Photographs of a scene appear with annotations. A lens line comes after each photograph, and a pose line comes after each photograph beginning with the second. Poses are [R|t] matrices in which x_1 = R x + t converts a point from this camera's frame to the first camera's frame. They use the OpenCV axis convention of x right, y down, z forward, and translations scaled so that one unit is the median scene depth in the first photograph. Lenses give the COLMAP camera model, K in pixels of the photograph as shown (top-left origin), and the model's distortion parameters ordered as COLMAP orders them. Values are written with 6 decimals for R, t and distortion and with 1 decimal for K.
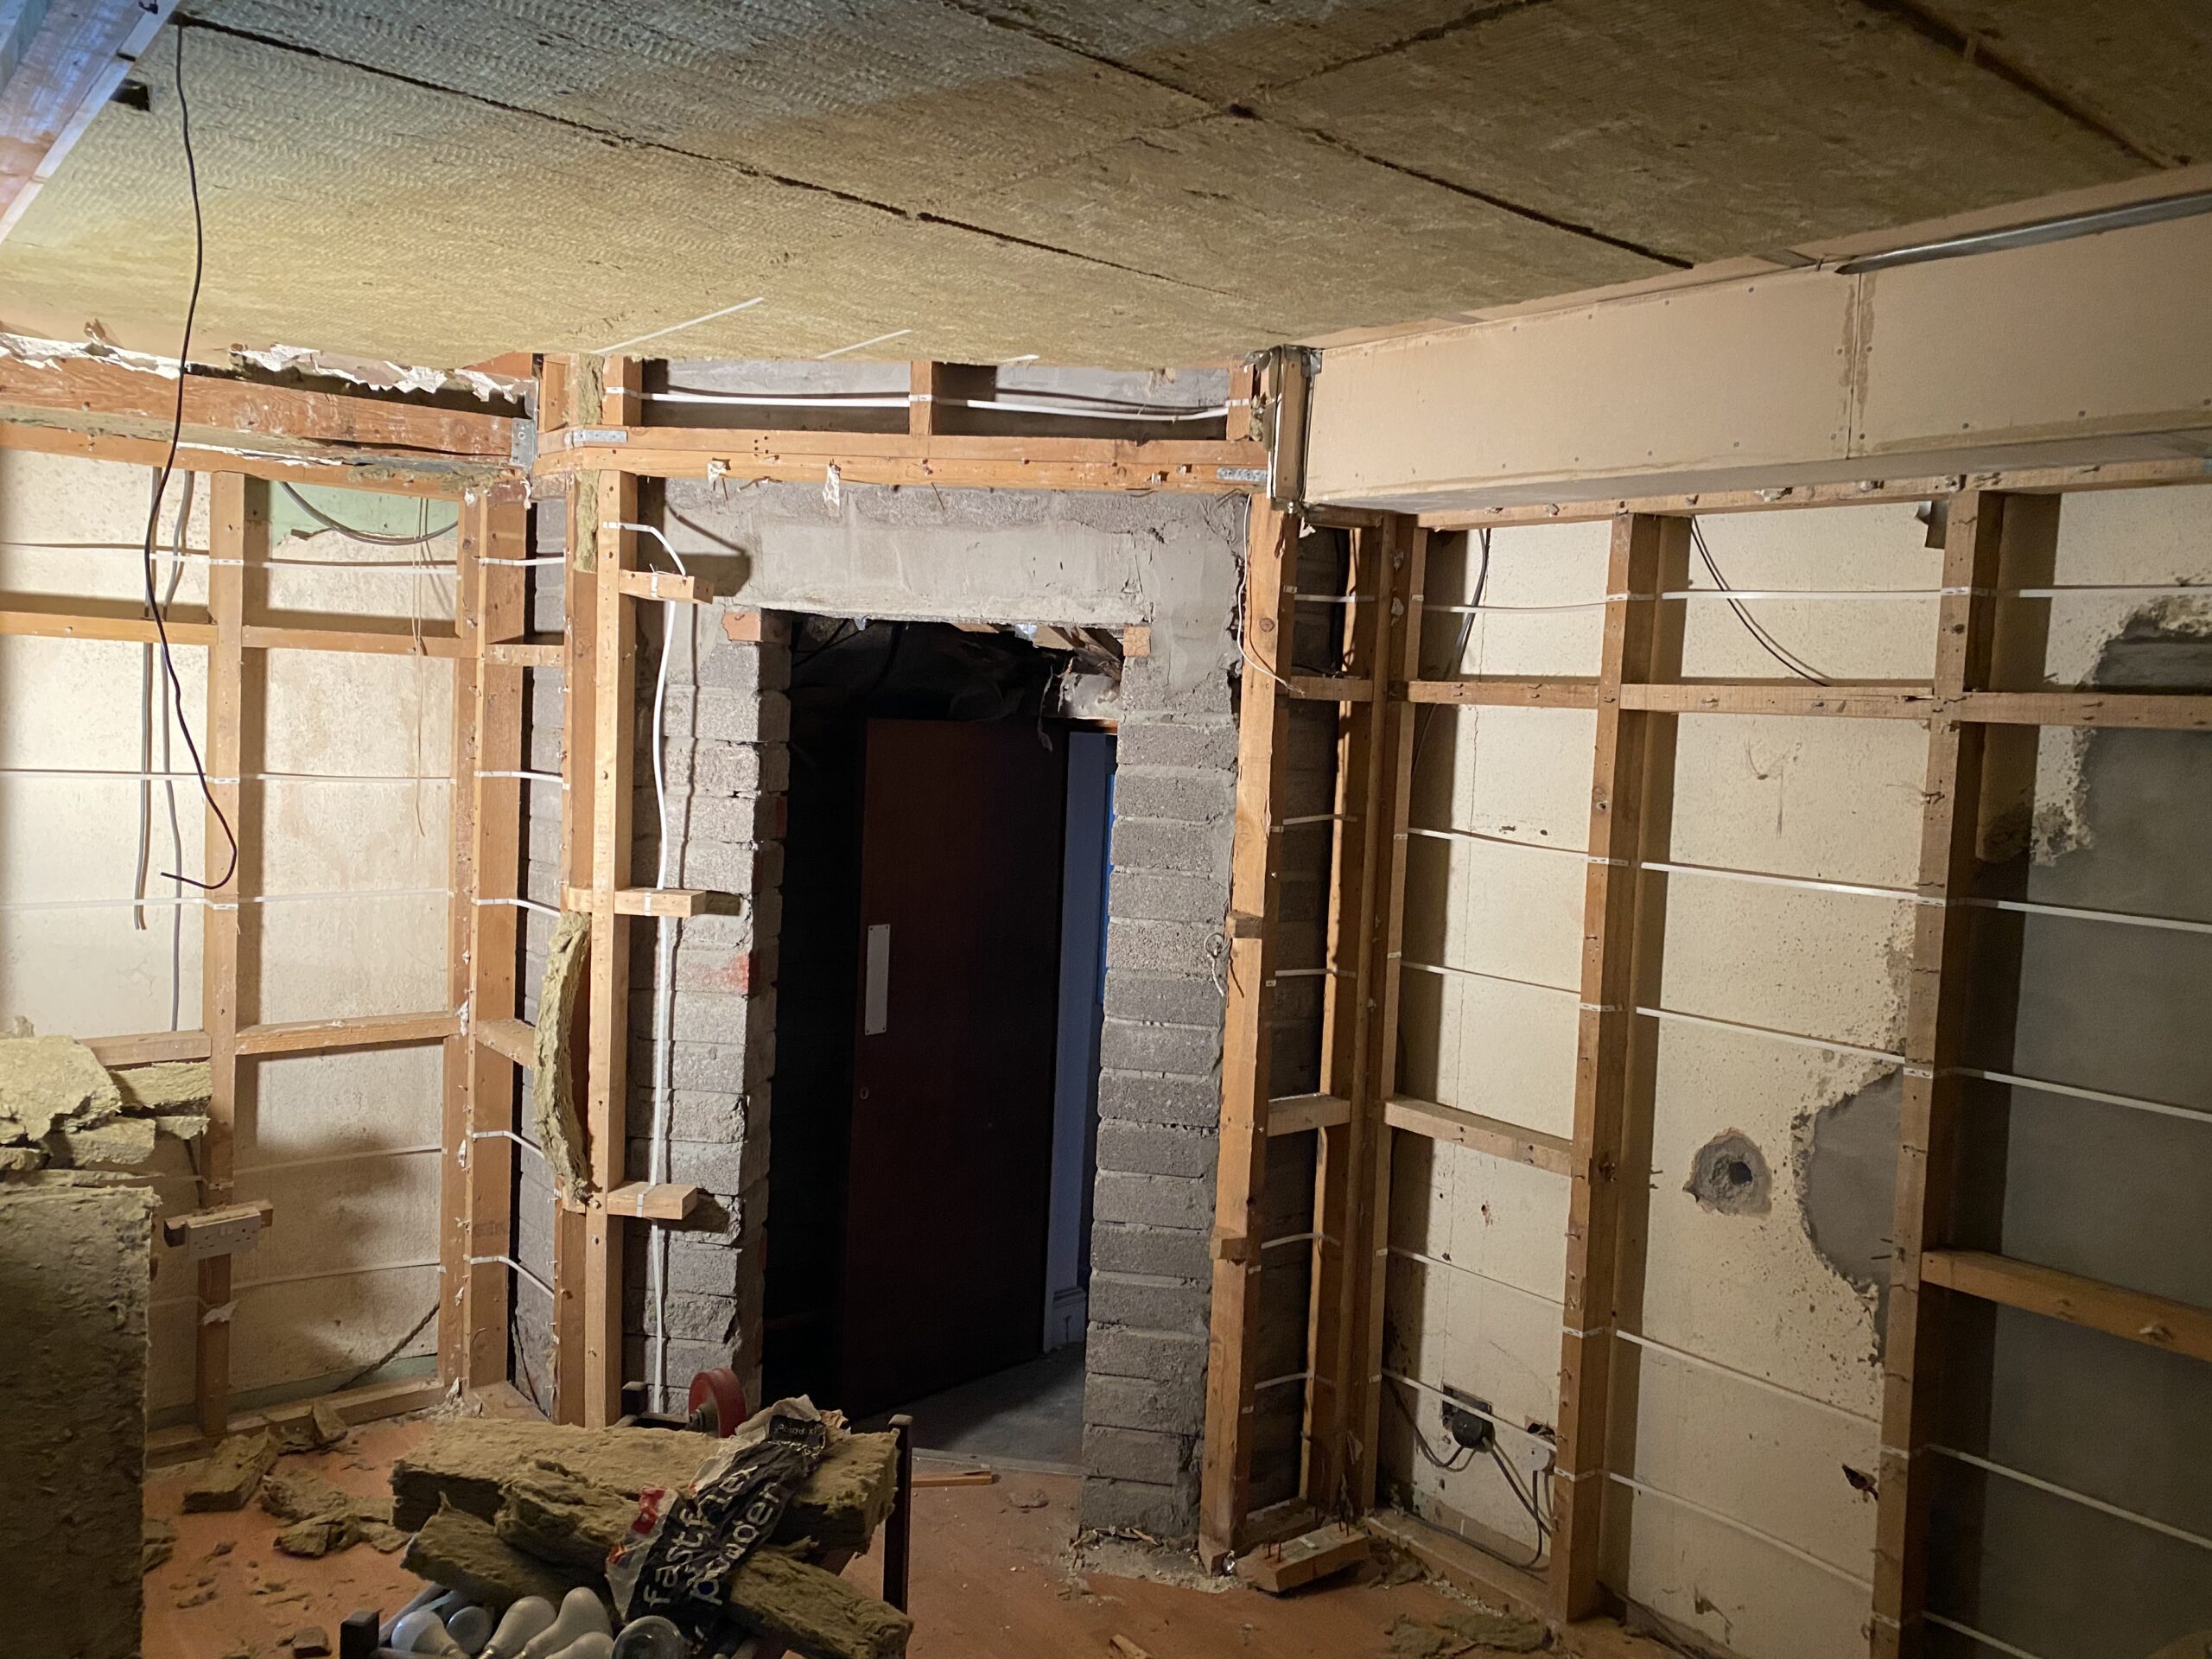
lens RADIAL K [[1681.6, 0, 1107.4], [0, 1681.6, 787.7], [0, 0, 1]] dist [0.039829, -0.050350]
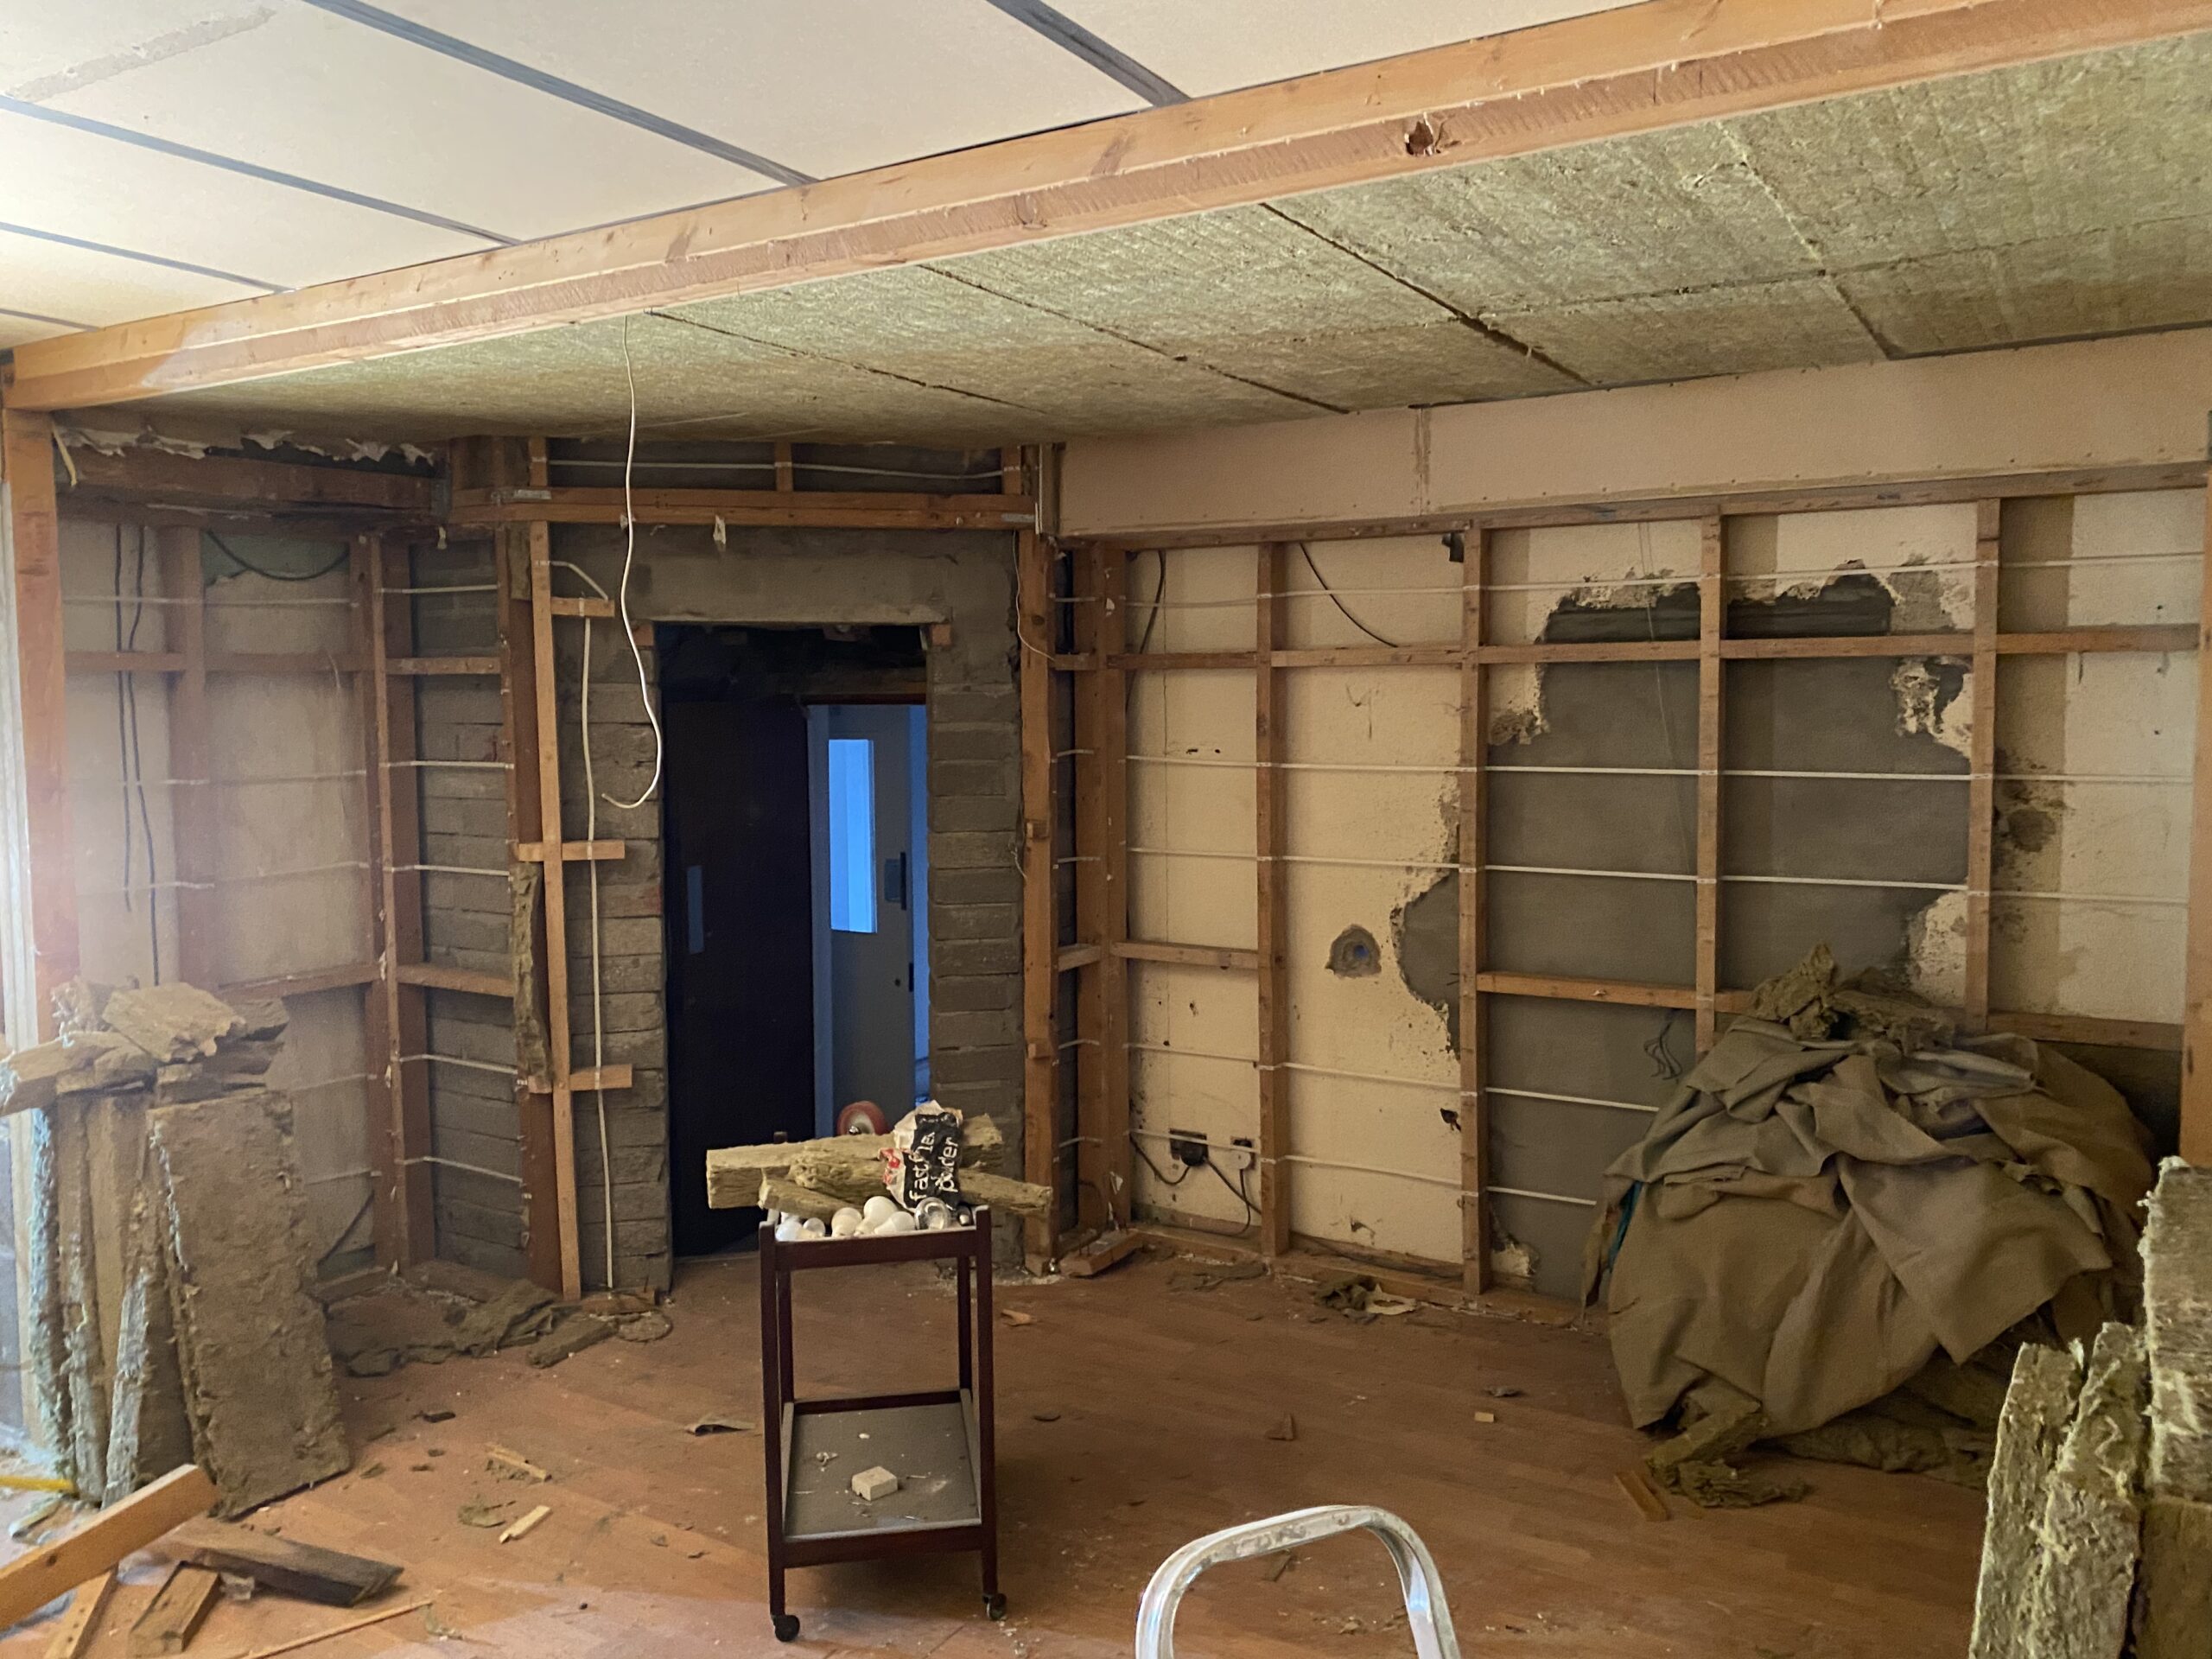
lens RADIAL K [[1641.3, 0, 1106.1], [0, 1641.3, 775.5], [0, 0, 1]] dist [0.125873, -0.229827]
pose [[0.941869, -0.071079, 0.328375, -0.330659], [0.067467, 0.997470, 0.022396, 0.009119], [-0.329136, 0.001060, 0.944282, -0.370436]]
